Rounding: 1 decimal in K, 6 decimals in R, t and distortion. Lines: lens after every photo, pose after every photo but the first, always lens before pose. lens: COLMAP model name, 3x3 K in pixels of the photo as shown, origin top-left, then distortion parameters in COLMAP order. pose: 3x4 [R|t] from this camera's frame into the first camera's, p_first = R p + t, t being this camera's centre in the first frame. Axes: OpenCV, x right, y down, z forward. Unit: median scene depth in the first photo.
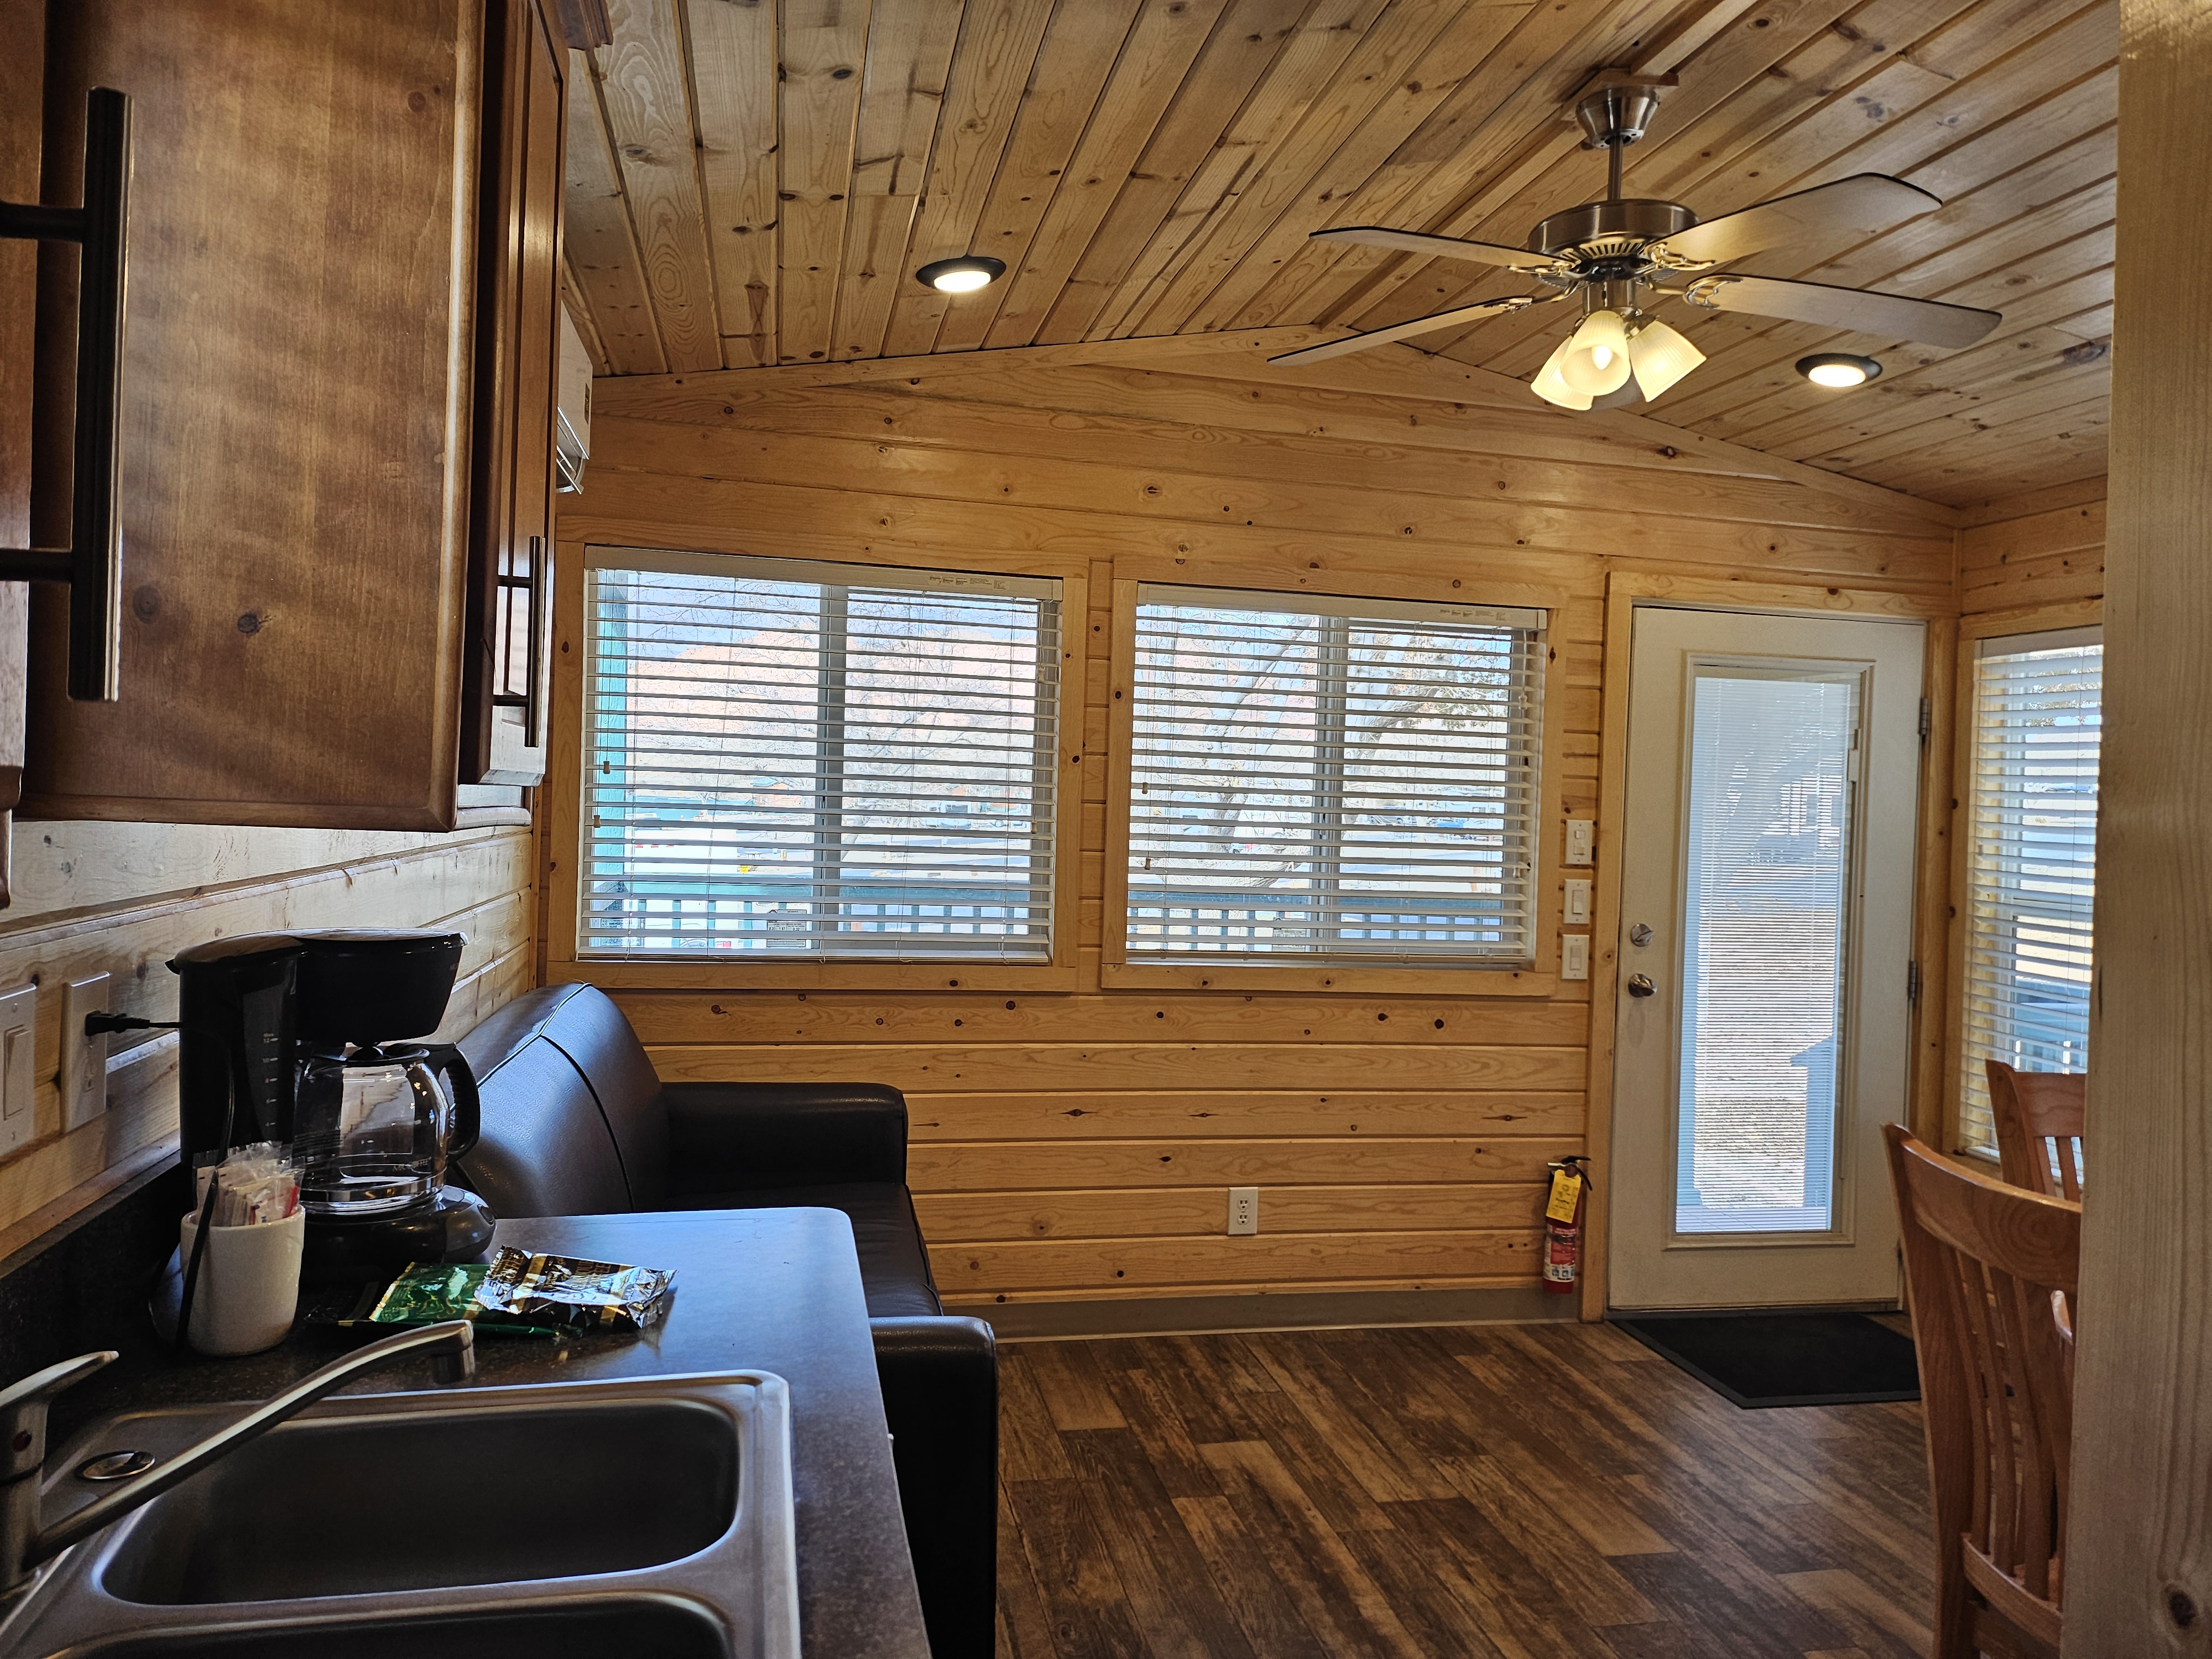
lens RADIAL K [[1557.5, 0, 1145.6], [0, 1557.5, 821.6], [0, 0, 1]] dist [0.077238, -0.000367]
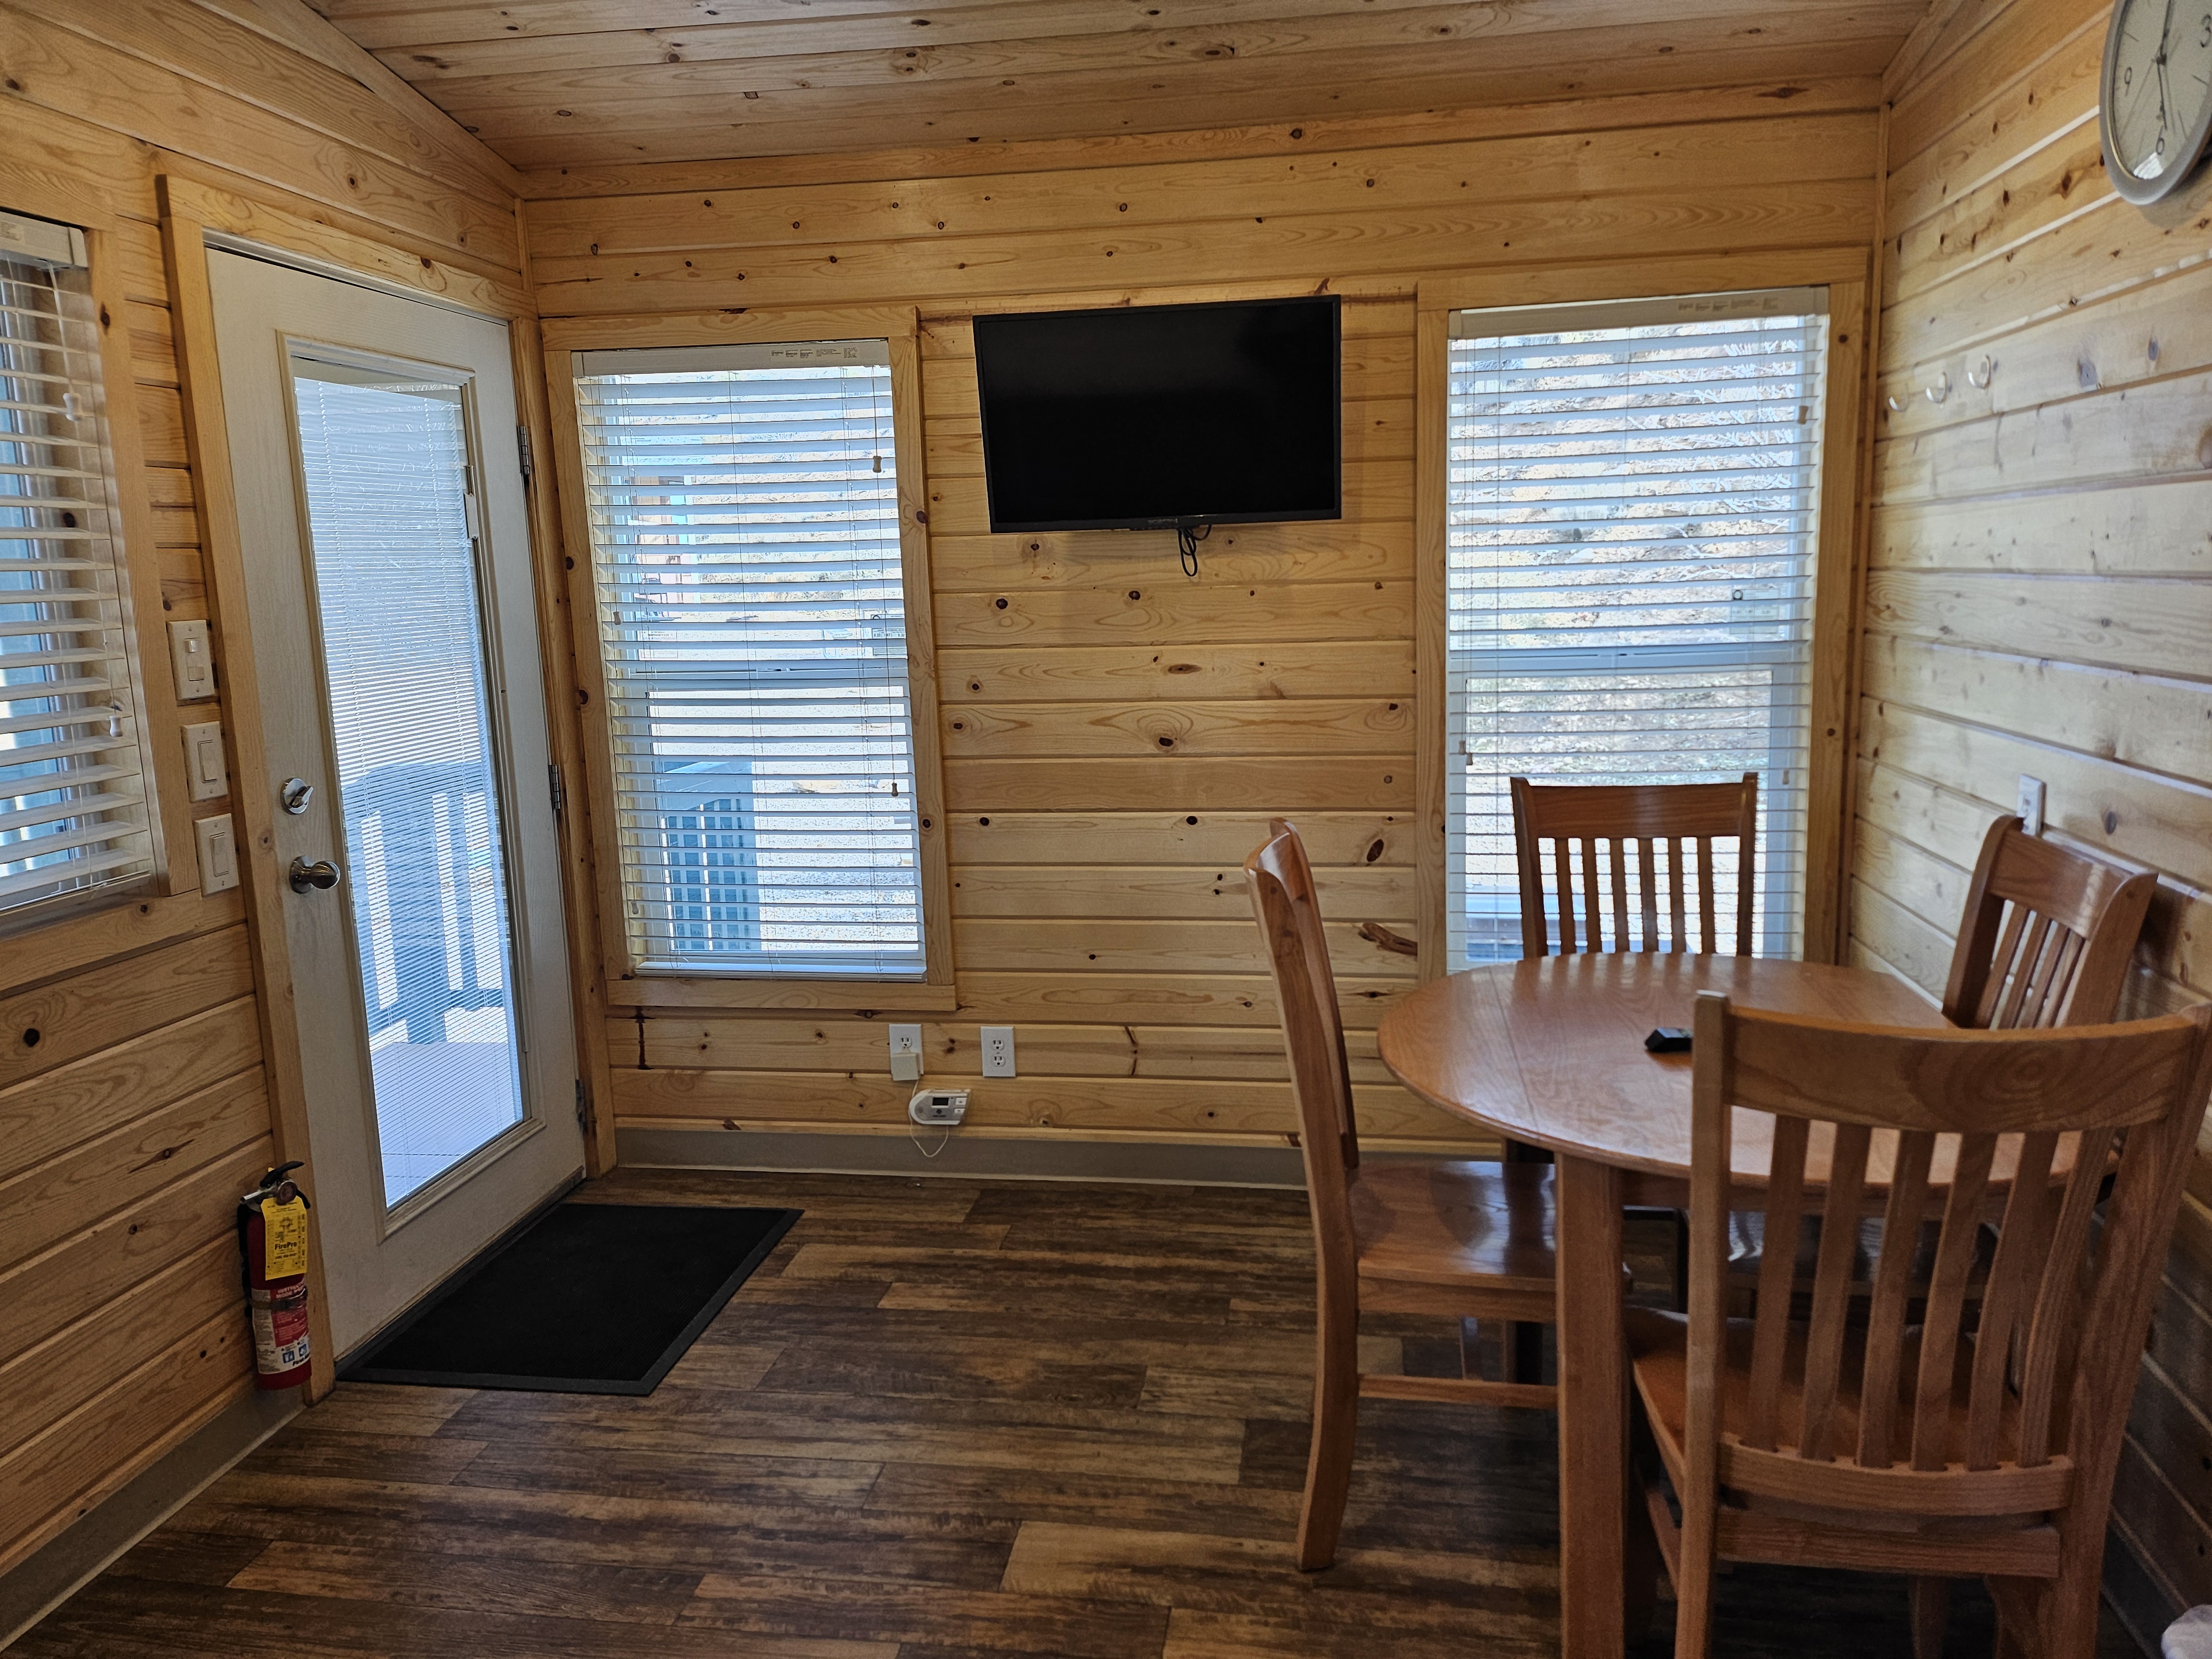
lens RADIAL K [[1541.5, 0, 1113.7], [0, 1541.5, 818.5], [0, 0, 1]] dist [0.086038, -0.093451]
pose [[0.380111, -0.200002, 0.903059, -0.131809], [0.057977, 0.979574, 0.192545, -0.021436], [-0.923122, -0.020832, 0.383942, 0.465079]]
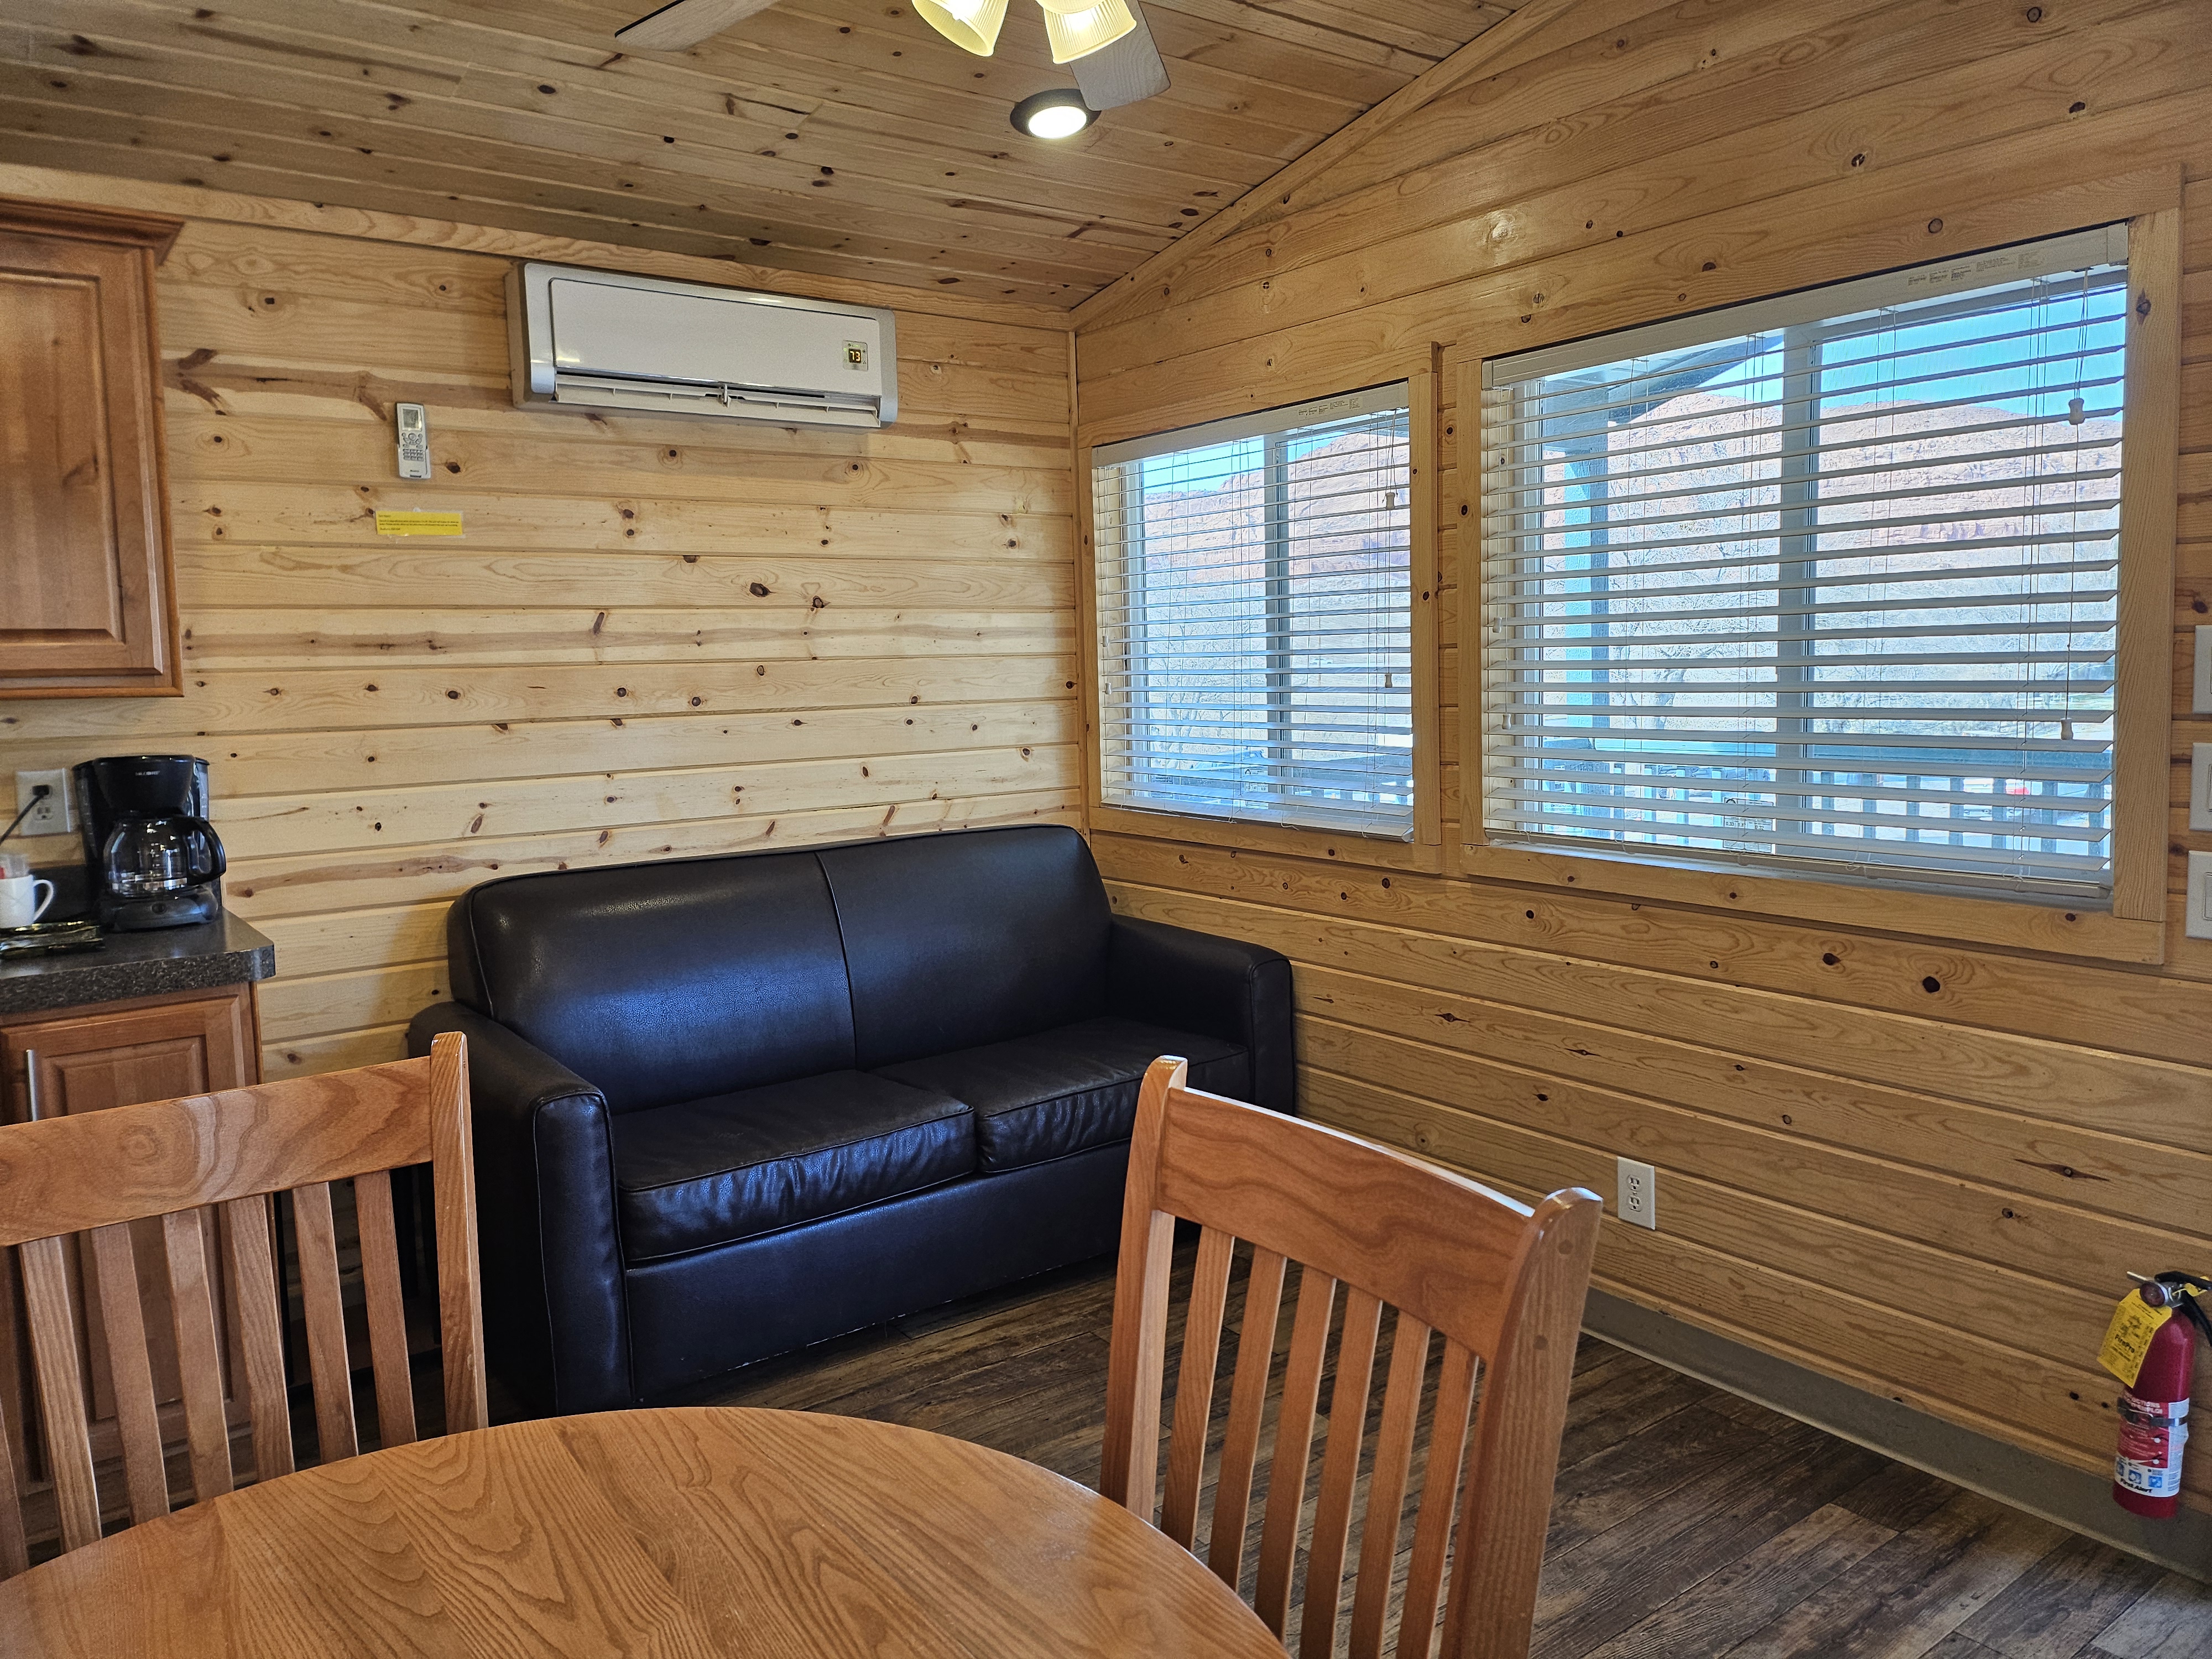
lens RADIAL K [[1541.5, 0, 1113.7], [0, 1541.5, 818.5], [0, 0, 1]] dist [0.086038, -0.093451]
pose [[0.395031, 0.047558, -0.917436, 0.605443], [0.020246, 0.997966, 0.060451, 0.023410], [0.918445, -0.042454, 0.393265, 0.477204]]
